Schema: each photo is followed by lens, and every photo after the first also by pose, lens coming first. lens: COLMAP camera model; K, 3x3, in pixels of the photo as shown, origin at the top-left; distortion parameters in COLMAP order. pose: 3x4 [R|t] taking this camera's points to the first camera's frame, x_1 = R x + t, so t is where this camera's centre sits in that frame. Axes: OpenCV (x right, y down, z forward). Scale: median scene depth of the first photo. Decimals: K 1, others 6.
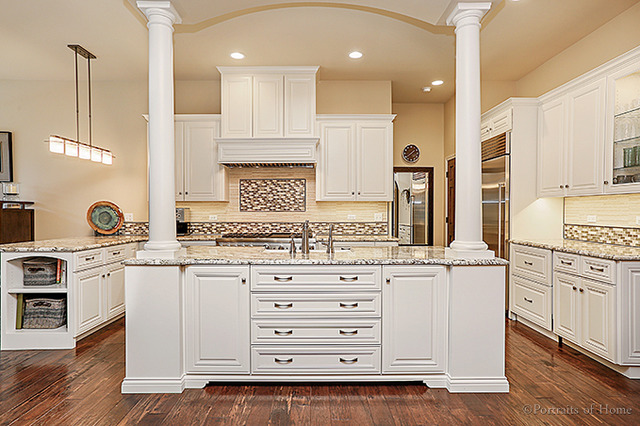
lens RADIAL K [[370.8, 0, 295.5], [0, 370.8, 212.7], [0, 0, 1]] dist [0.000220, 0.000606]
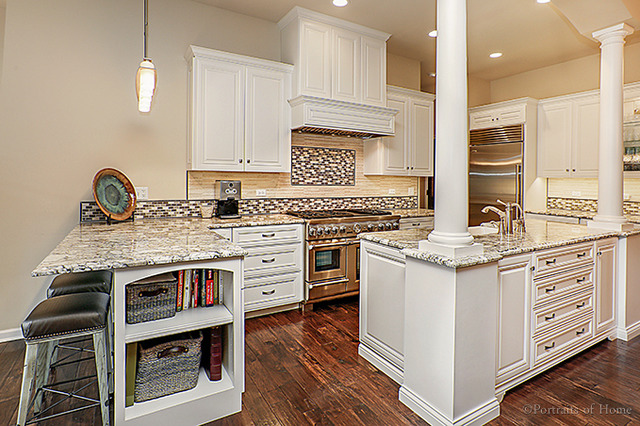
lens RADIAL K [[376.6, 0, 321.3], [0, 376.6, 173.9], [0, 0, 1]] dist [-0.016051, 0.000154]
pose [[0.835587, 0.020857, 0.548962, -0.555355], [-0.014269, 0.999766, -0.016265, -0.015530], [-0.549173, 0.005758, 0.835689, 0.263861]]
